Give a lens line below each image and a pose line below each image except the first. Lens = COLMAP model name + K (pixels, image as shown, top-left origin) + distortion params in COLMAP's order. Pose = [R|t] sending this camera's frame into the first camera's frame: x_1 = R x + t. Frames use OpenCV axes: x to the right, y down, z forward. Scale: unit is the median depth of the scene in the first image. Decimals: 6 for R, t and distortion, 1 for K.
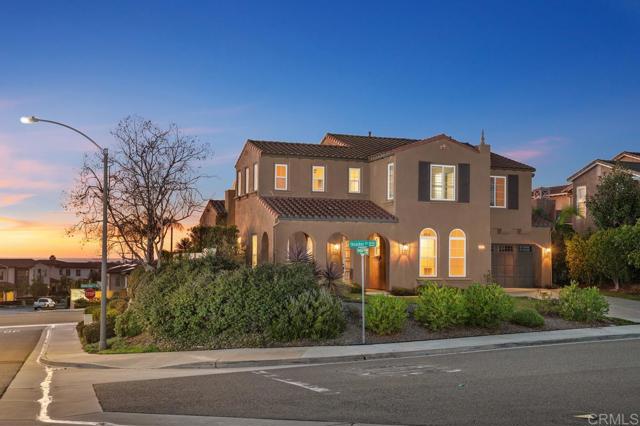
lens RADIAL K [[722.4, 0, 320.0], [0, 722.4, 213.0], [0, 0, 1]] dist [0.014406, 0.014589]
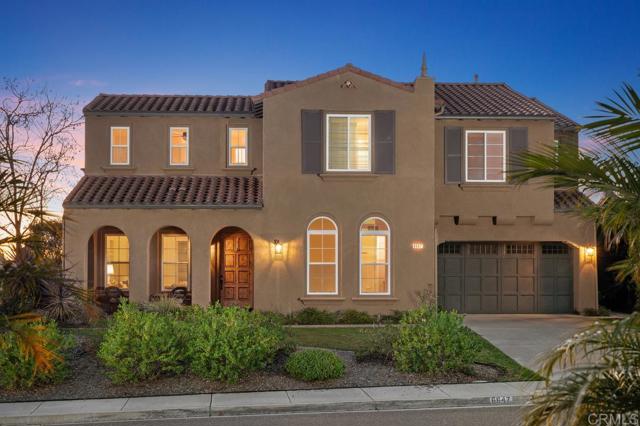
lens RADIAL K [[977.5, 0, 320.0], [0, 977.5, 213.0], [0, 0, 1]] dist [-0.036293, -0.032447]
pose [[0.936399, -0.022029, -0.350245, 0.436058], [0.023497, 0.999724, -0.000056, 0.017397], [0.350150, -0.008178, 0.936658, 0.204816]]
